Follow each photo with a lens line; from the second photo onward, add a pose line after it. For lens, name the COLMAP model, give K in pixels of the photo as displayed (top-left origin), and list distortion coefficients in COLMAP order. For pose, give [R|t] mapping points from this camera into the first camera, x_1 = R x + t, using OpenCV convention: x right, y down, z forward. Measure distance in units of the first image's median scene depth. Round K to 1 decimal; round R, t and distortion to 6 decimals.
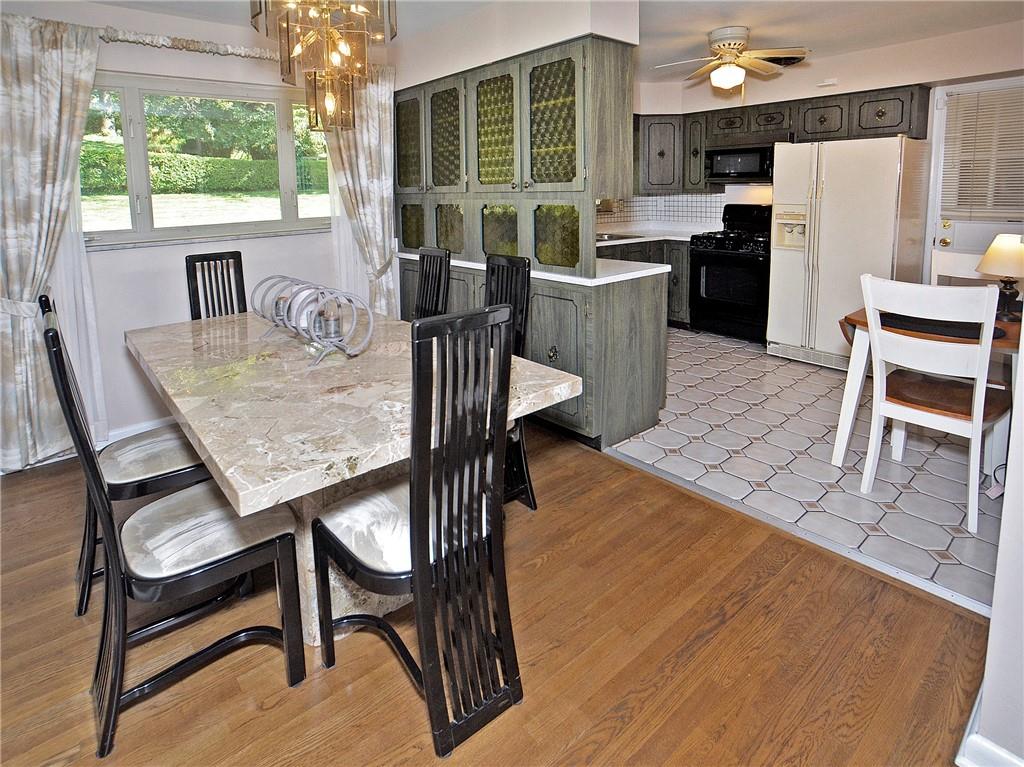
lens RADIAL K [[519.6, 0, 512.0], [0, 519.6, 383.5], [0, 0, 1]] dist [-0.000739, 0.000147]
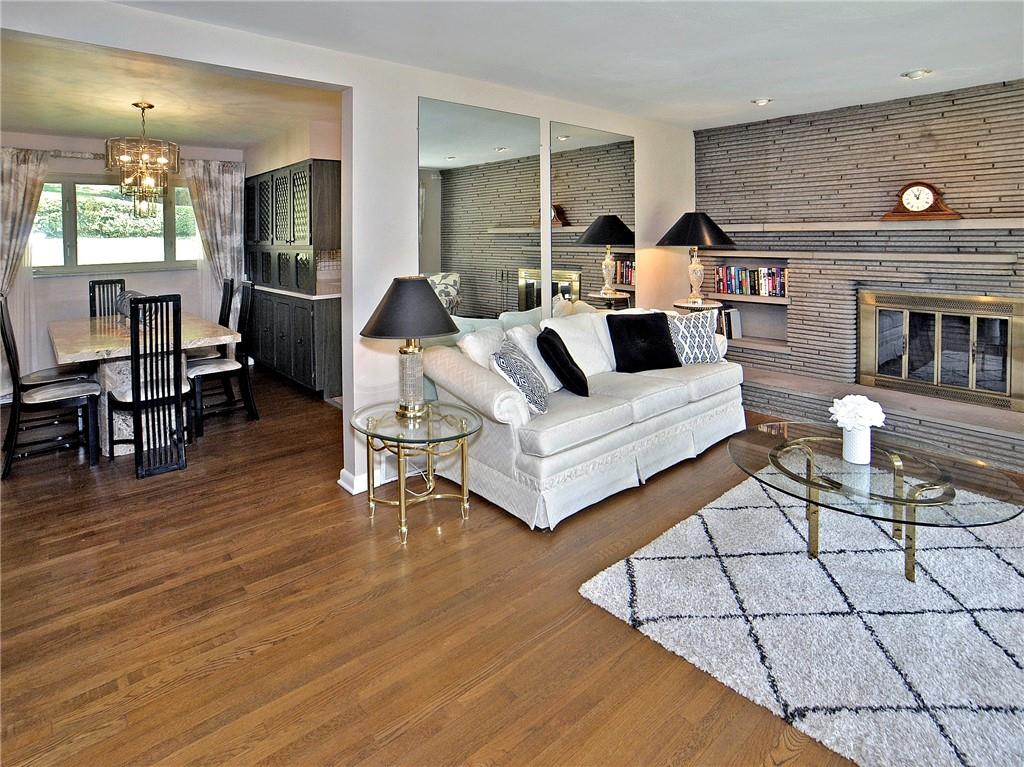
lens RADIAL K [[538.9, 0, 457.7], [0, 538.9, 384.7], [0, 0, 1]] dist [-0.001336, 0.001240]
pose [[0.999478, 0.015964, -0.028100, 0.614734], [-0.018399, 0.995894, -0.088636, 0.220964], [0.026570, 0.089107, 0.995668, -0.672758]]
